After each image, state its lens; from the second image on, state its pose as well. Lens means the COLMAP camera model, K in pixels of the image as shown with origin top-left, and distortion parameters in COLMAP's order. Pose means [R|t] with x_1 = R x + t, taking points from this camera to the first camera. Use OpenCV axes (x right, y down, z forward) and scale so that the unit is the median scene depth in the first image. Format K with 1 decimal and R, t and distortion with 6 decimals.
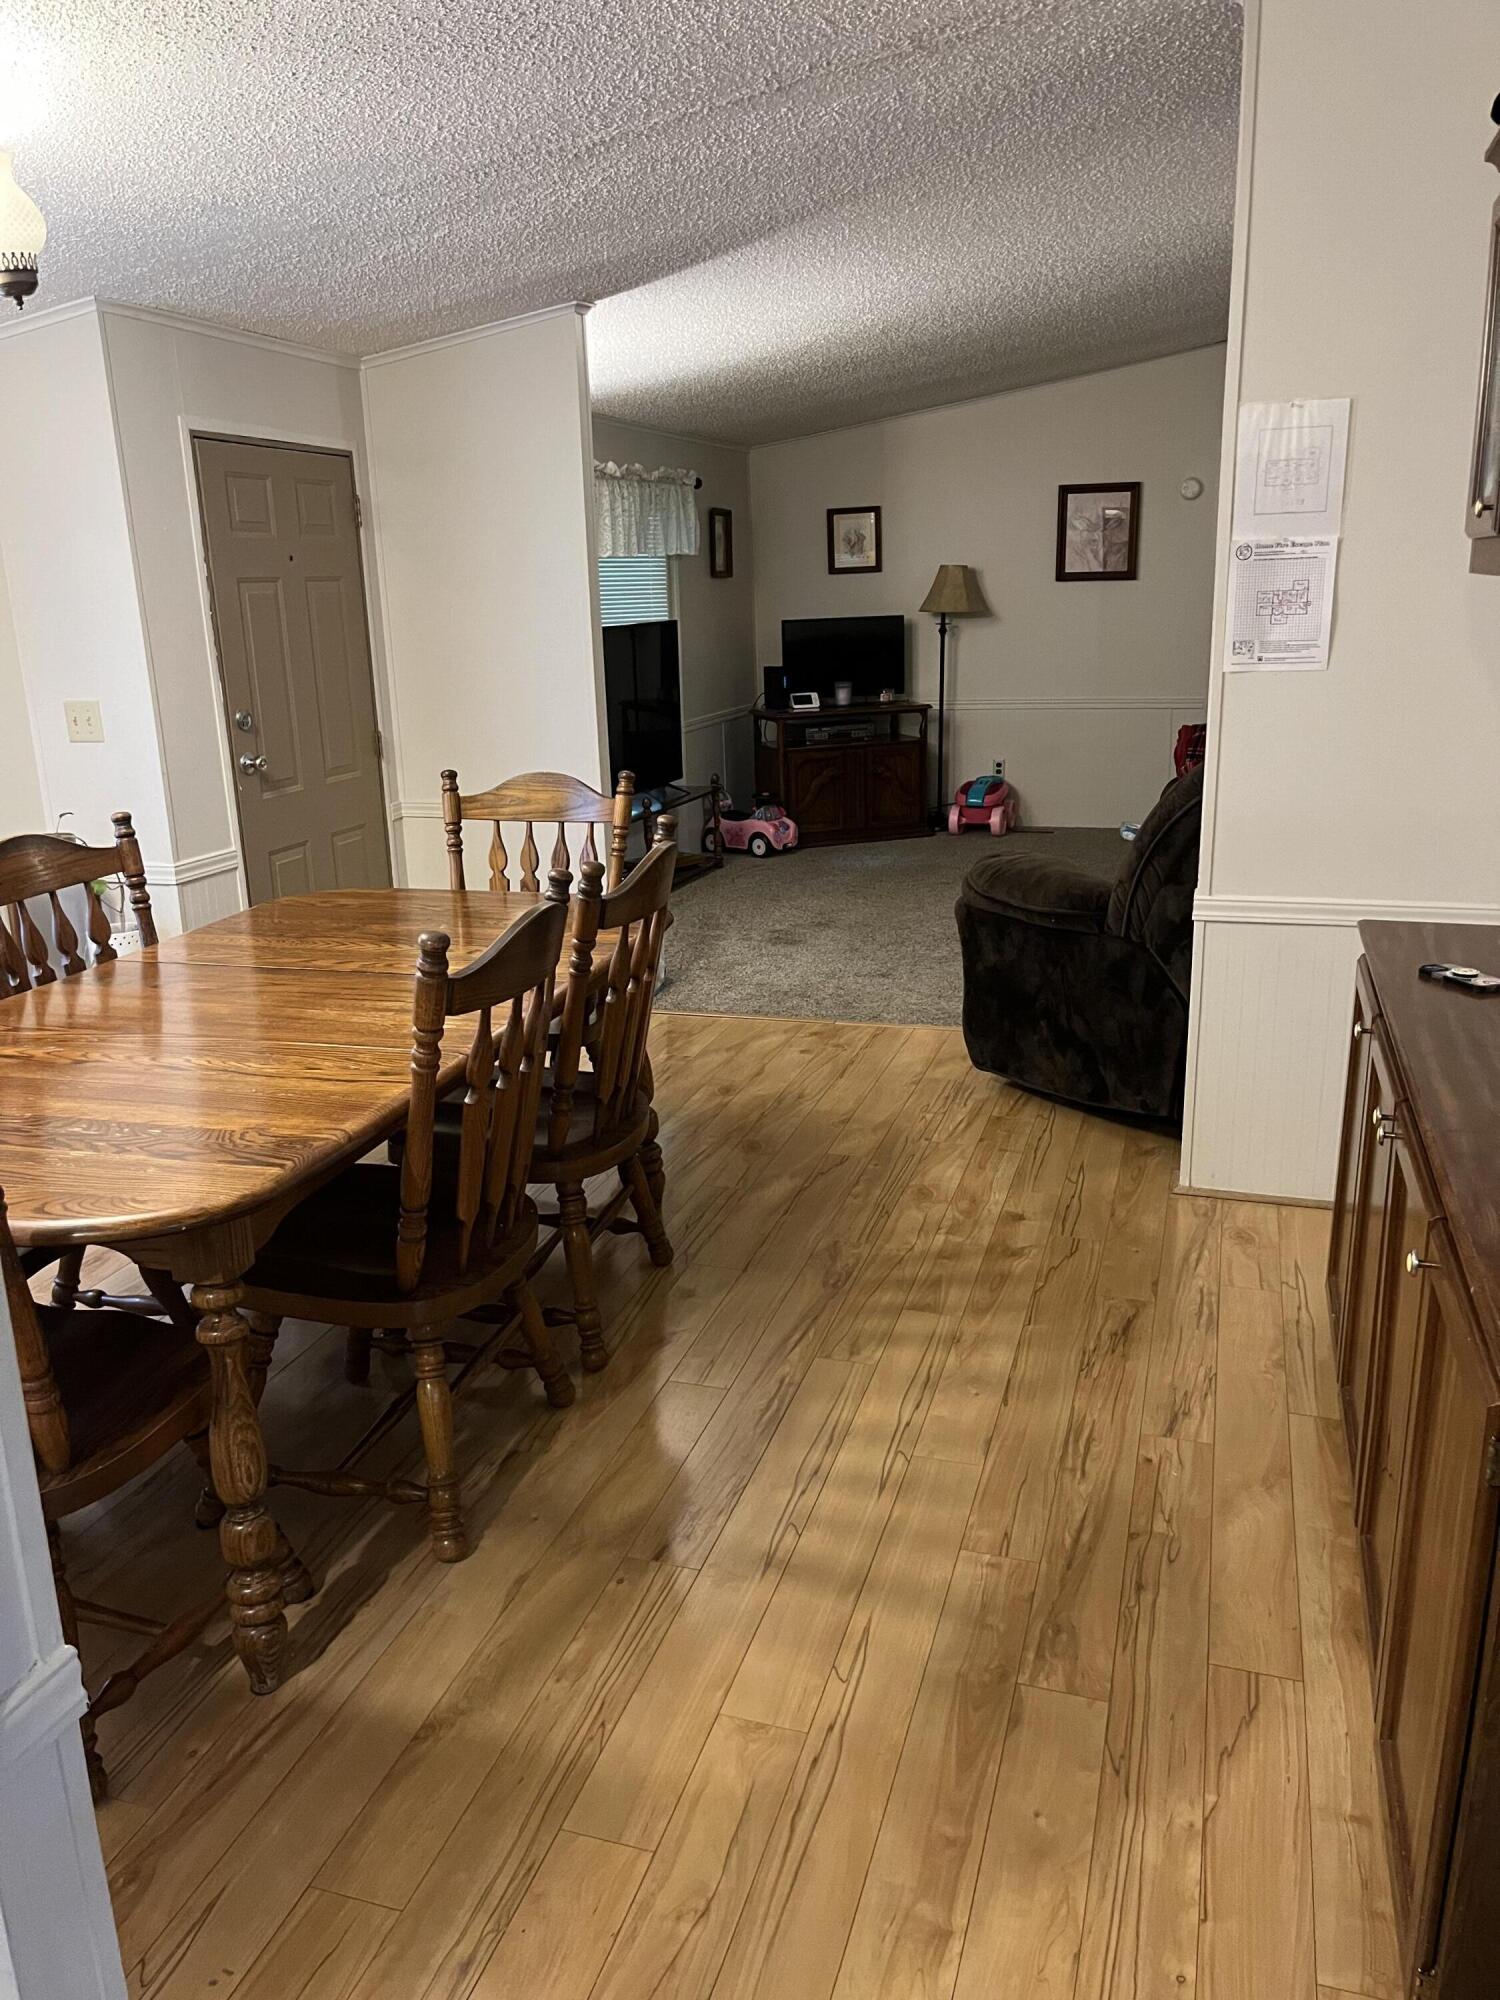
lens RADIAL K [[1511.7, 0, 755.4], [0, 1511.7, 1037.5], [0, 0, 1]] dist [0.061201, -0.080424]
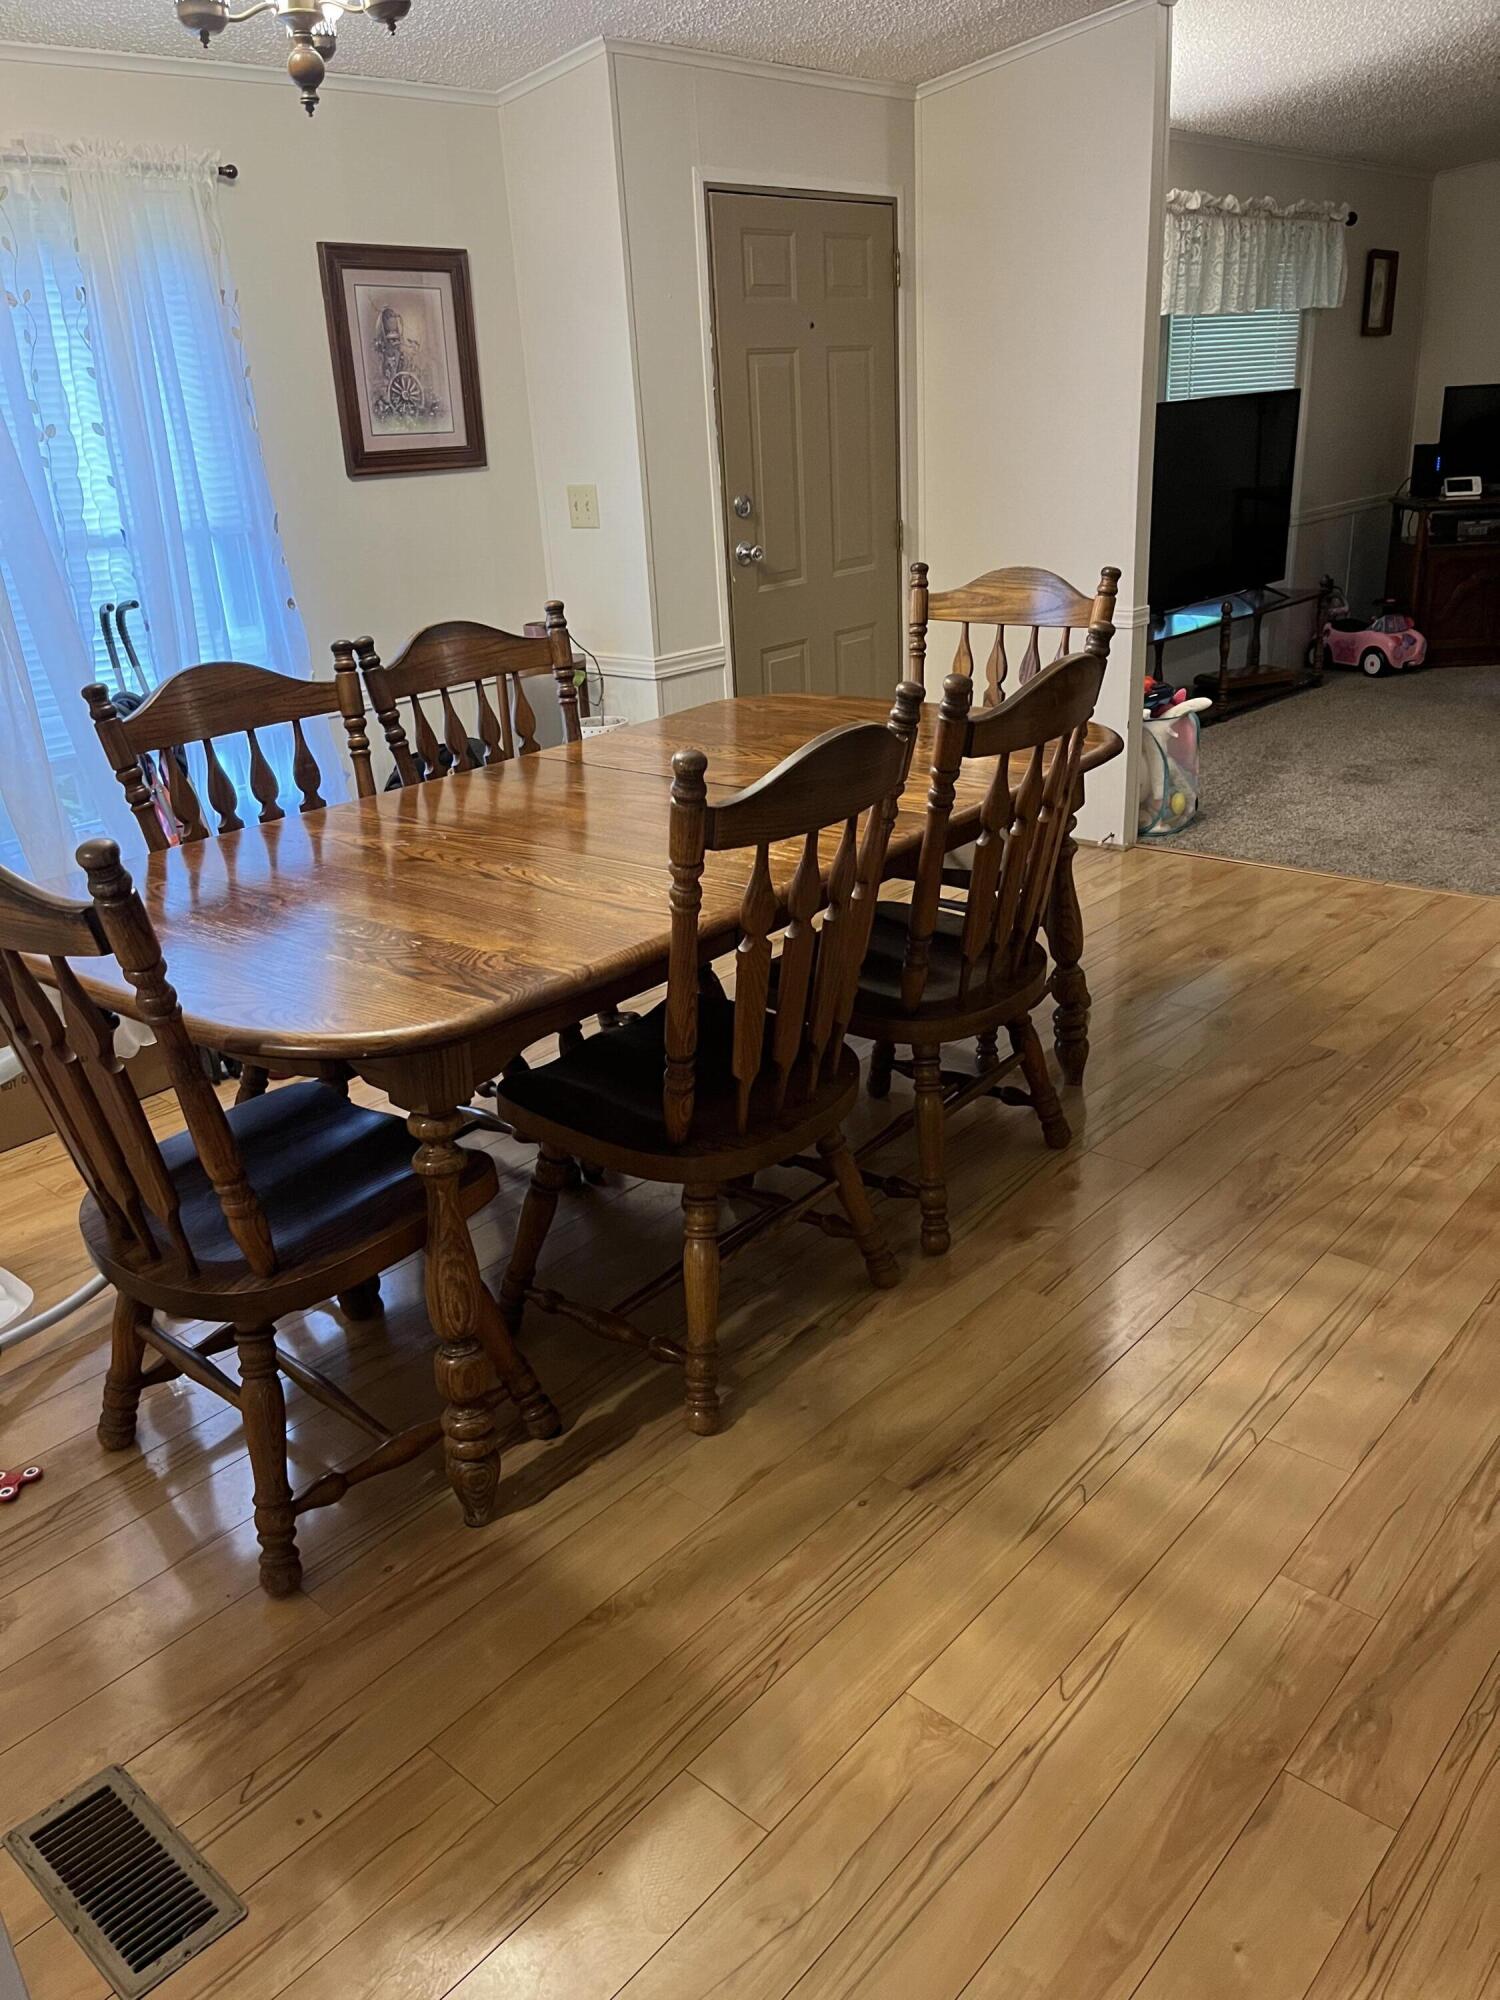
lens RADIAL K [[1511.7, 0, 755.4], [0, 1511.7, 1037.5], [0, 0, 1]] dist [0.061201, -0.080424]
pose [[0.912541, 0.140385, -0.384137, 0.109804], [-0.091625, 0.985543, 0.142510, -0.022055], [0.398590, -0.094849, 0.912211, 0.133619]]
